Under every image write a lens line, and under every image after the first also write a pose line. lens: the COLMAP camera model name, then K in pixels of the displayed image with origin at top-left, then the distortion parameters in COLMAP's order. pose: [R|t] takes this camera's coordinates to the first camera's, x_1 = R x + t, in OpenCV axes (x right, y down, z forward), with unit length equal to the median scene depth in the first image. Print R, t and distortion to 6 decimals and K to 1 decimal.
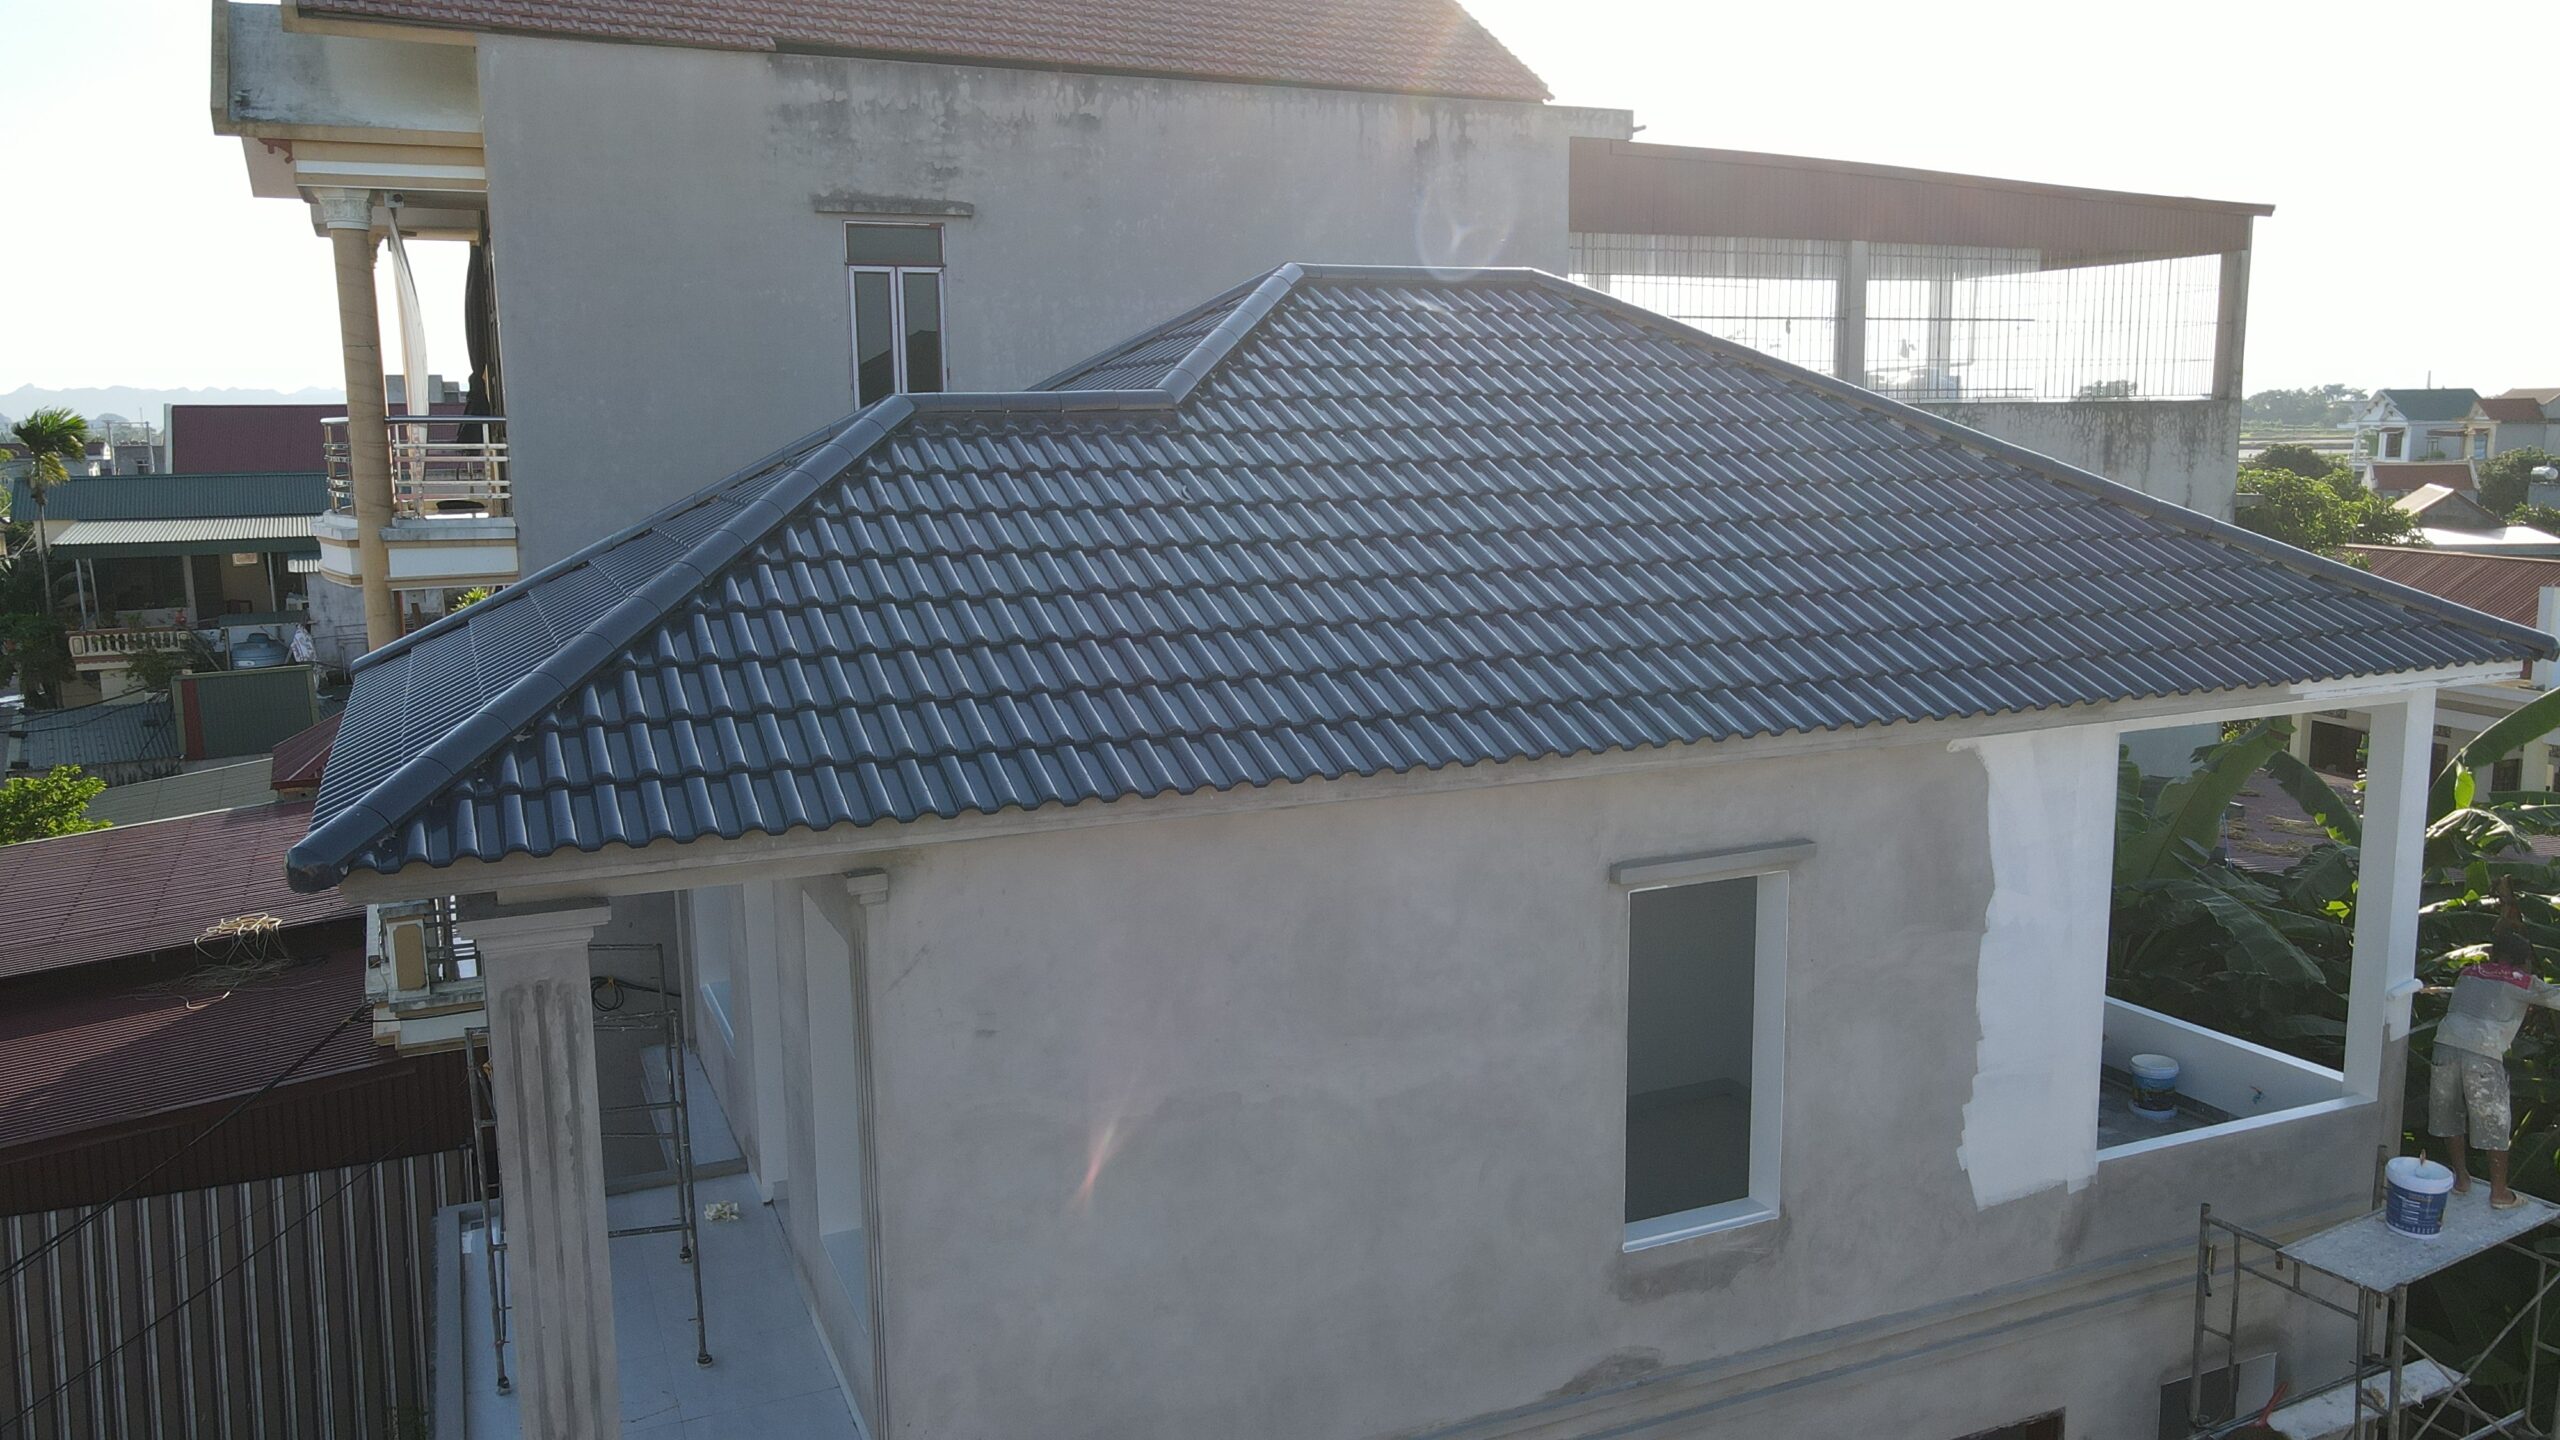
lens RADIAL K [[1893.5, 0, 1265.9], [0, 1893.5, 717.4], [0, 0, 1]] dist [0.008878, 0.017985]
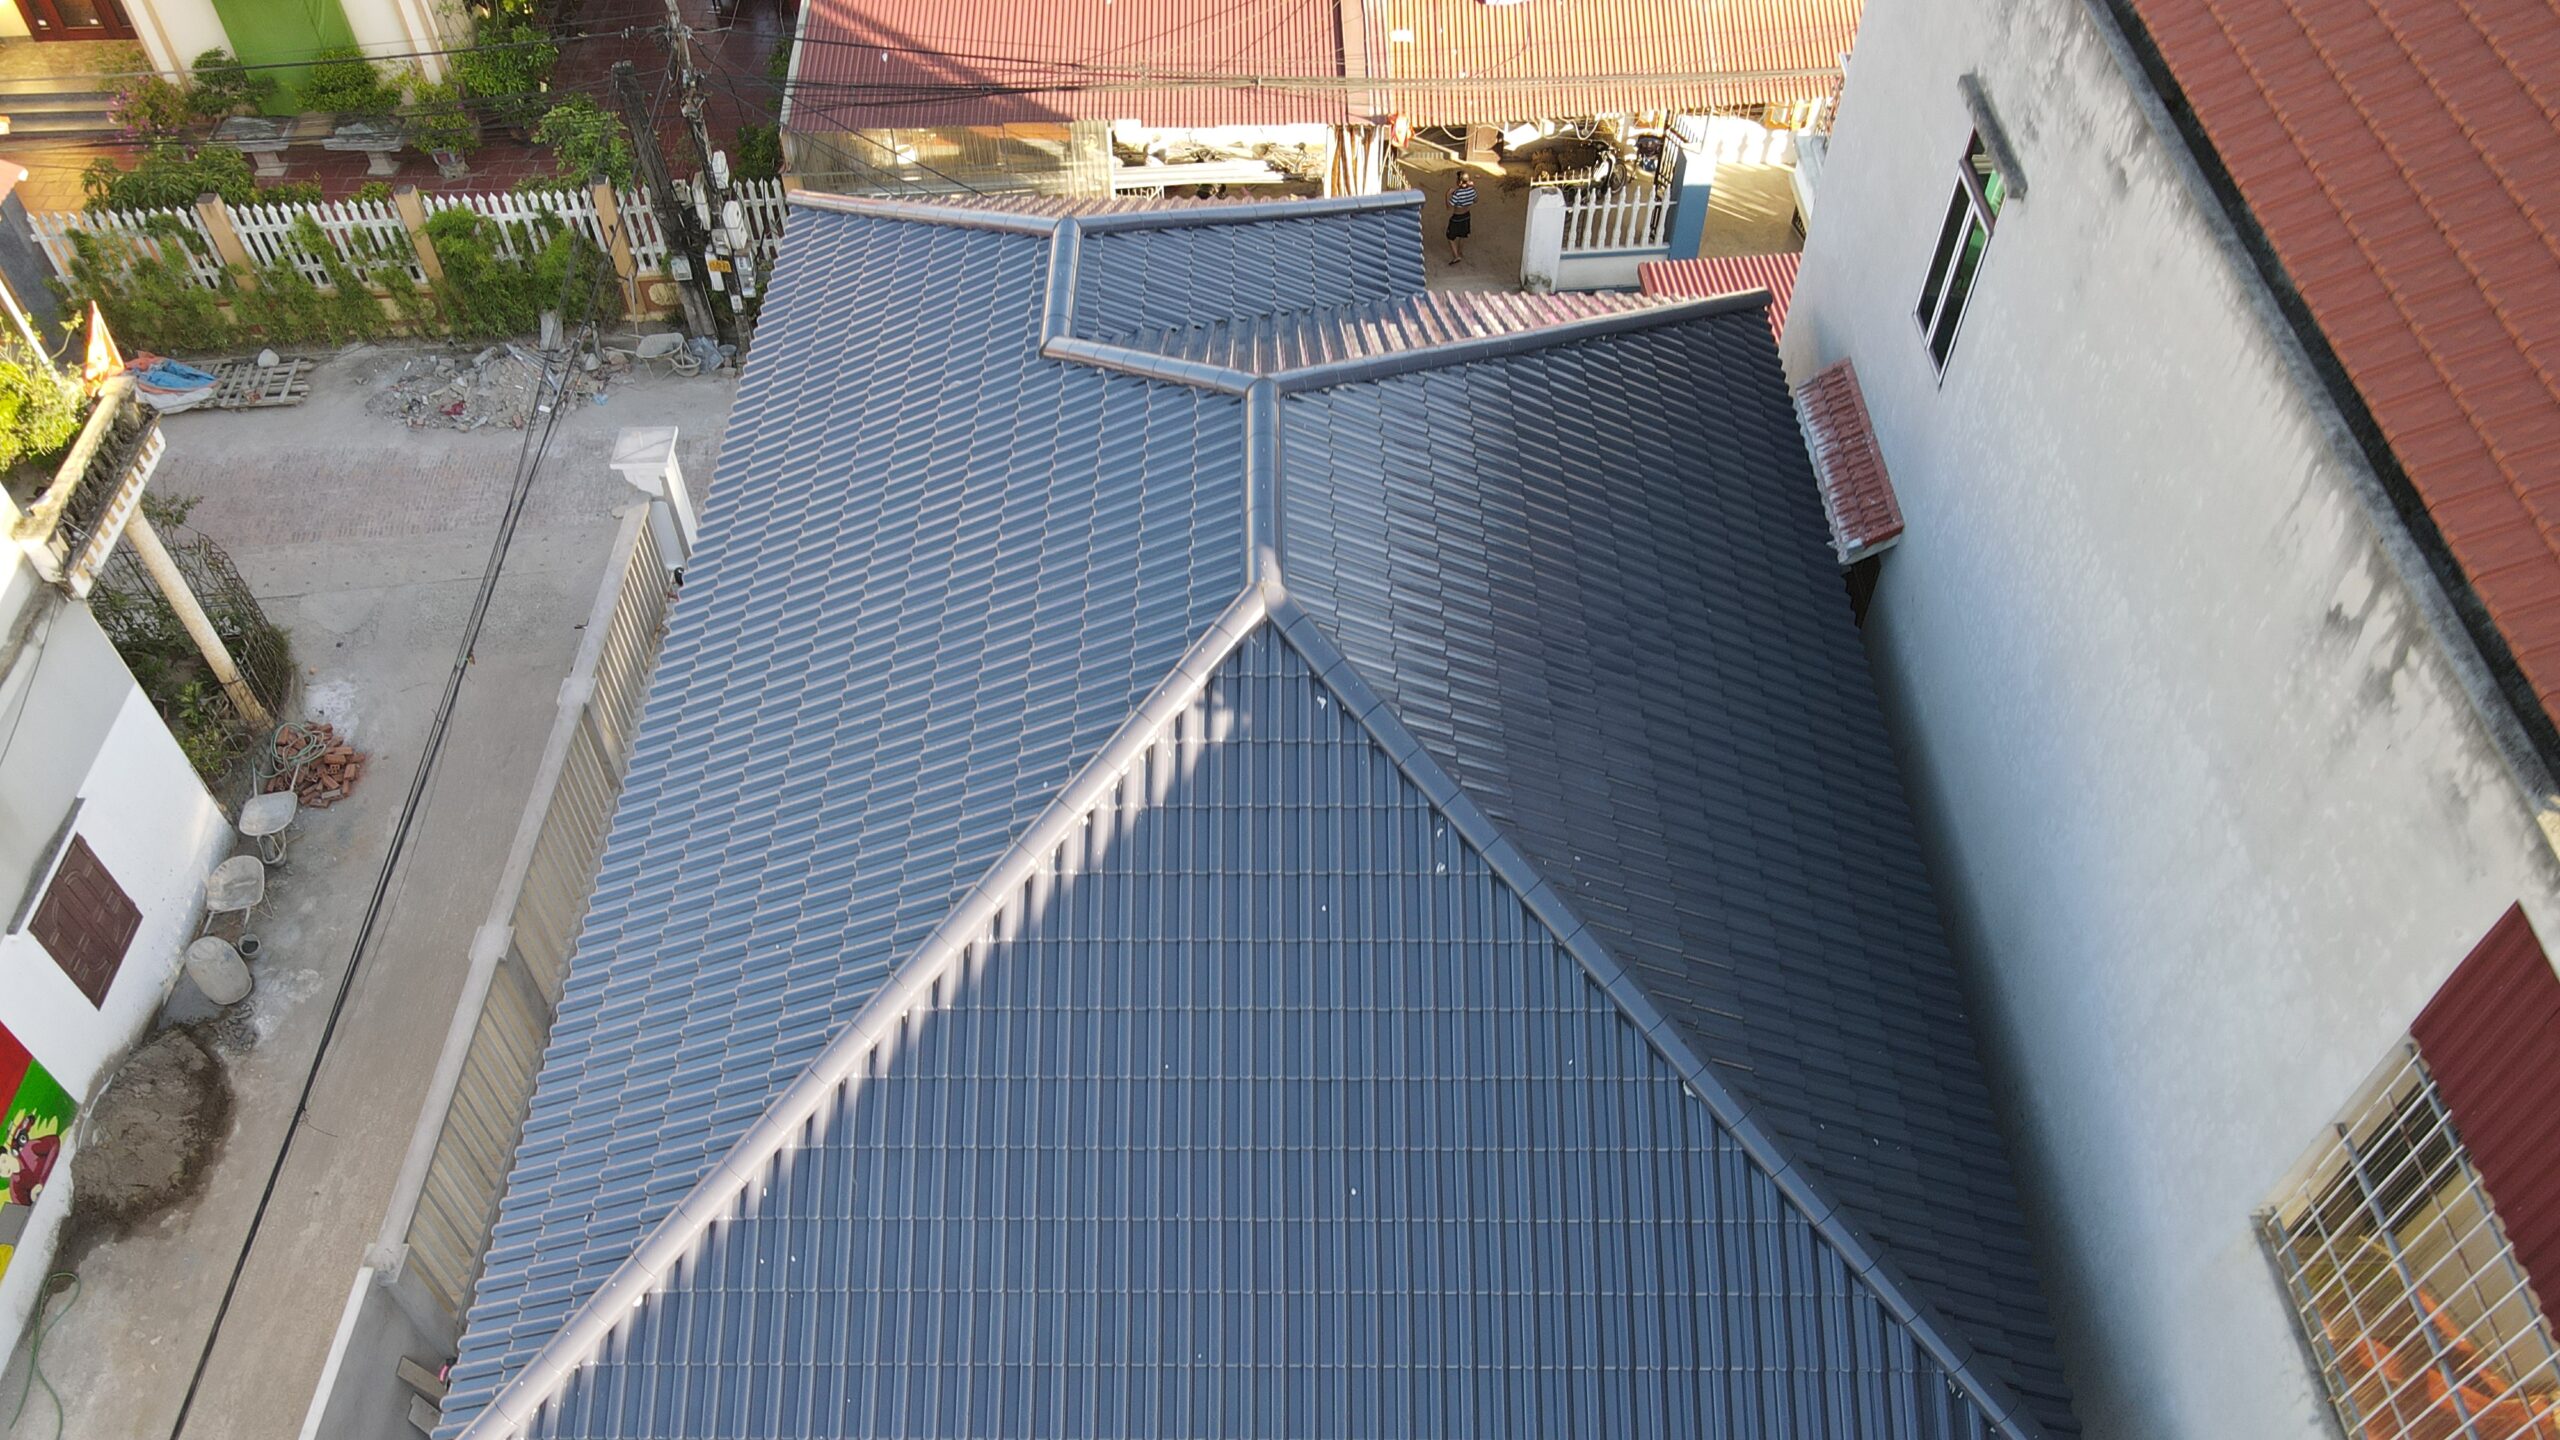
lens RADIAL K [[1893.5, 0, 1267.1], [0, 1893.5, 726.2], [0, 0, 1]] dist [0.008878, 0.017985]
pose [[-0.402100, 0.703026, -0.586576, 0.582041], [-0.135488, 0.587909, 0.797500, -0.750740], [0.905516, 0.400148, -0.141146, 0.999913]]
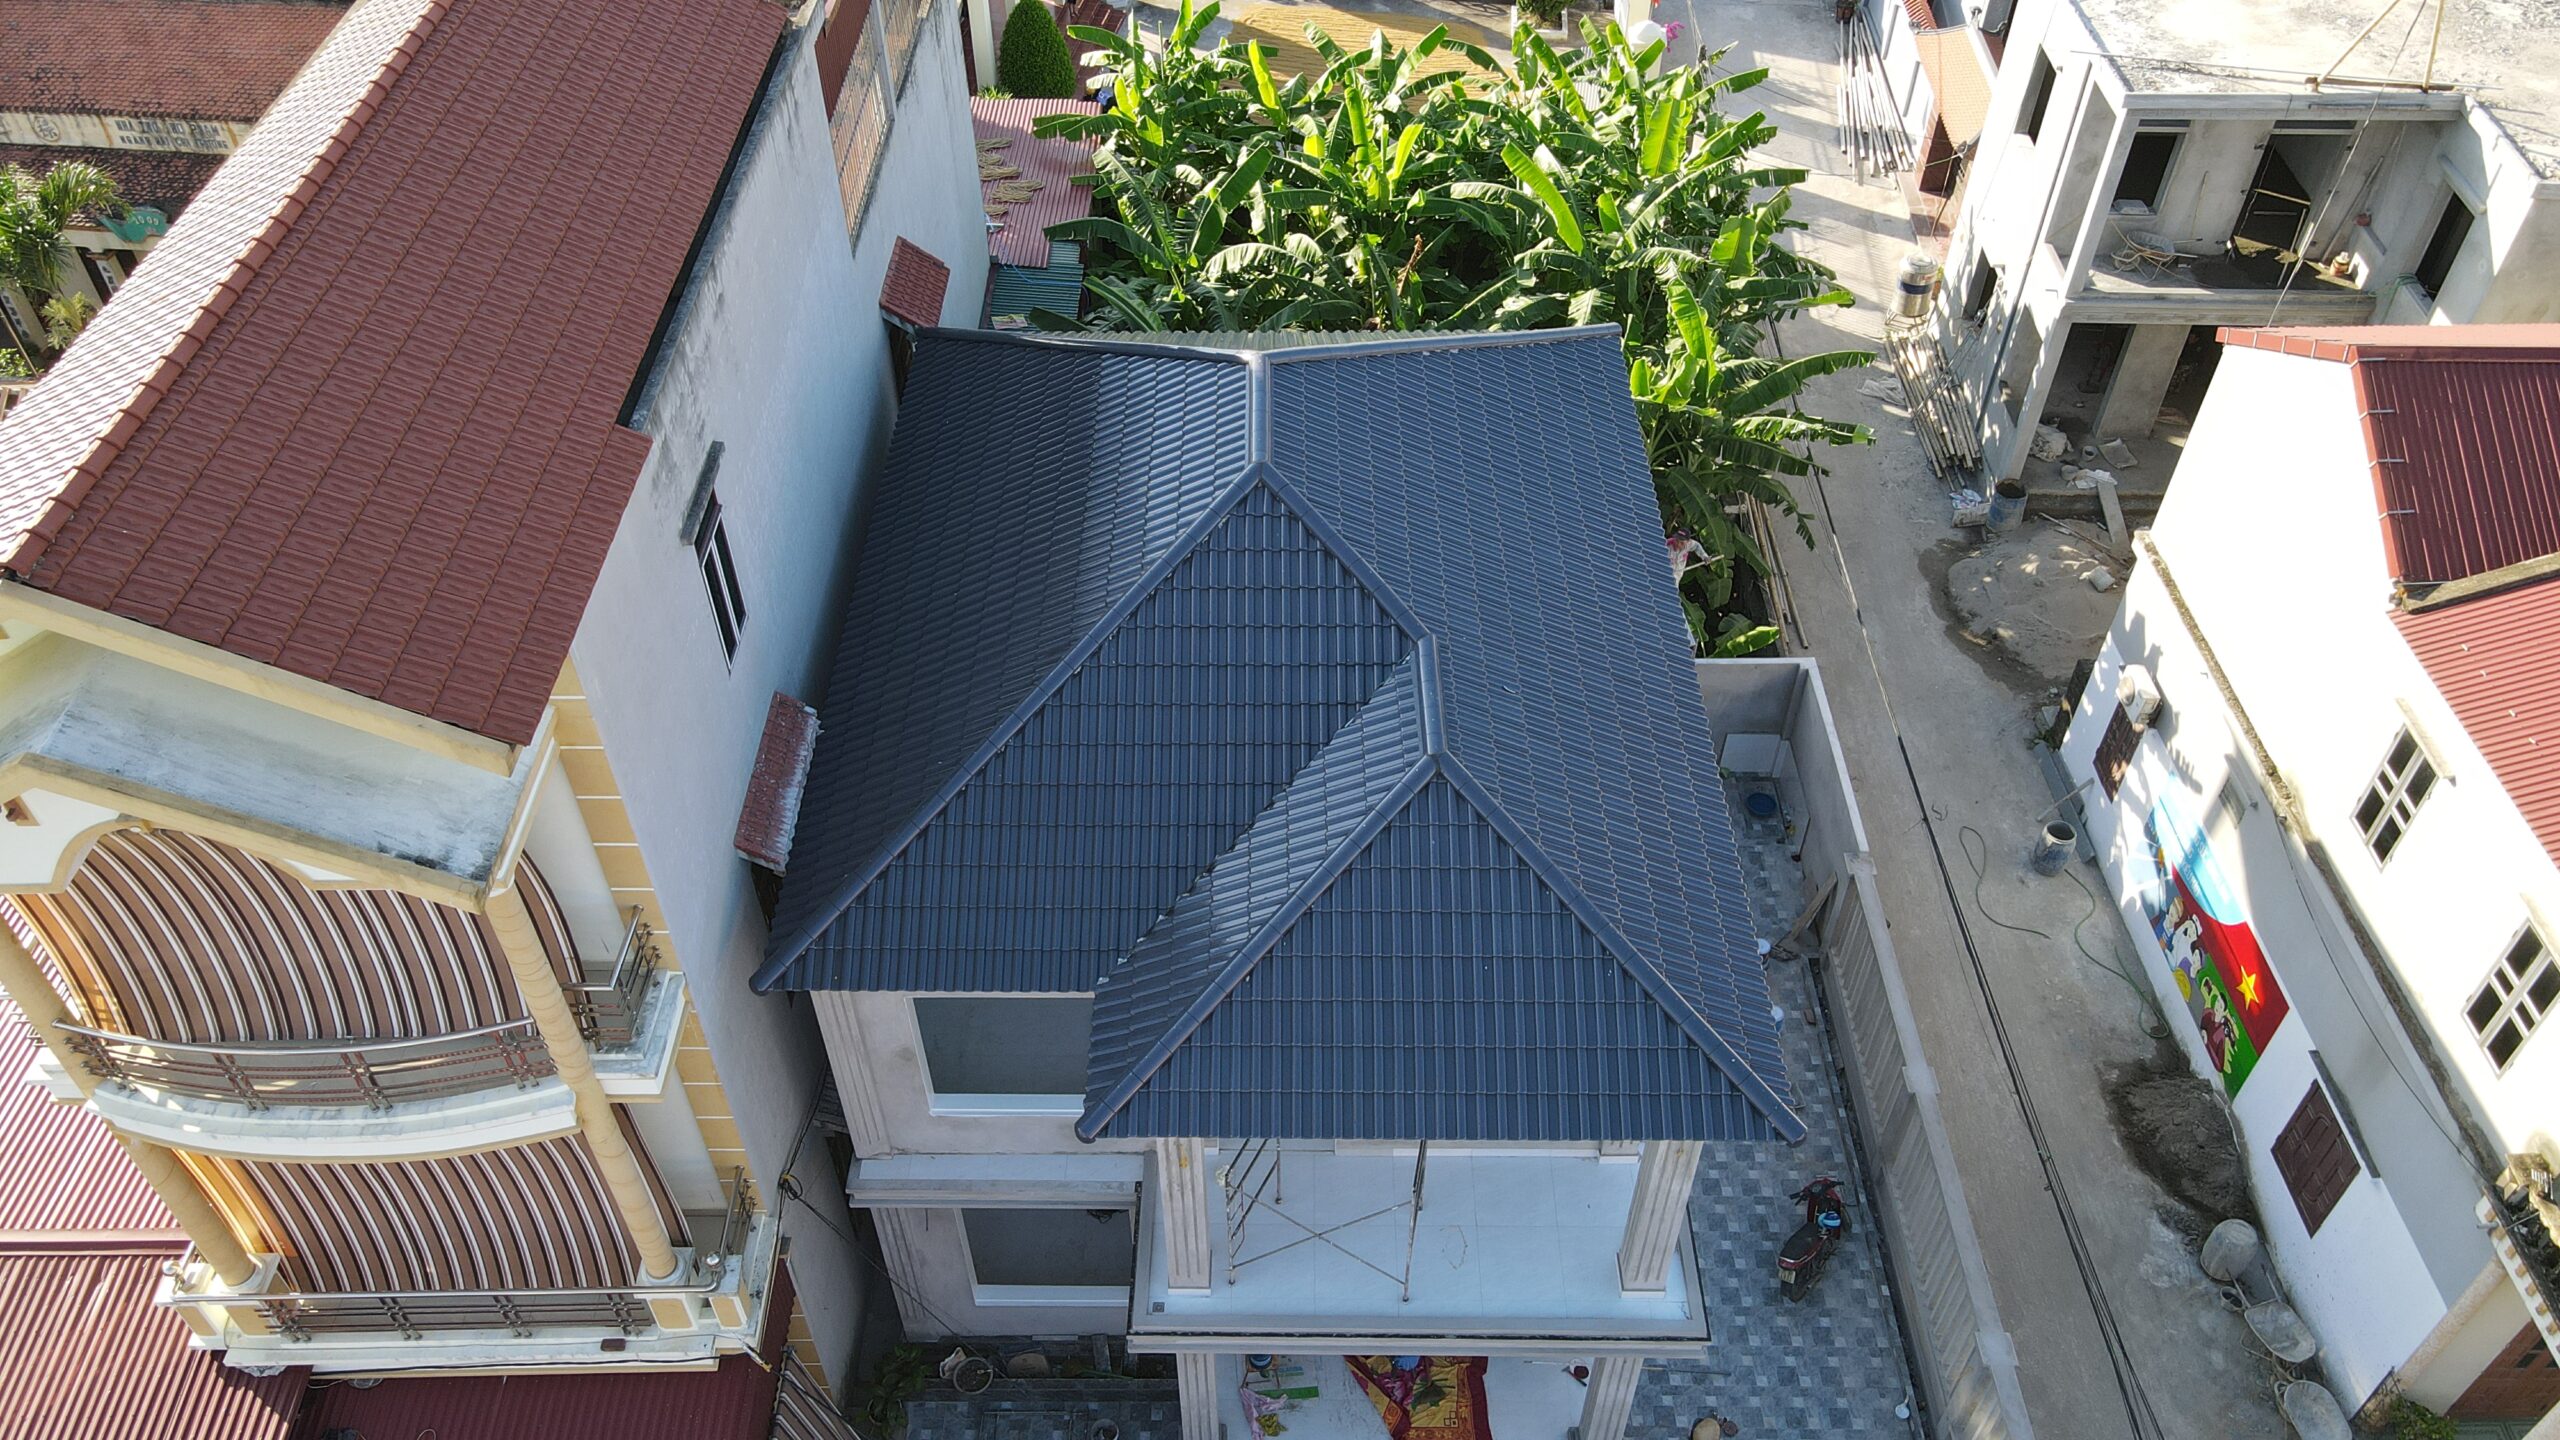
lens RADIAL K [[1893.5, 0, 1265.1], [0, 1893.5, 712.1], [0, 0, 1]] dist [0.008878, 0.017985]
pose [[0.408976, -0.622982, 0.666807, -0.874816], [0.144793, 0.765756, 0.626621, -0.820061], [-0.900985, -0.159724, 0.403379, 0.320917]]
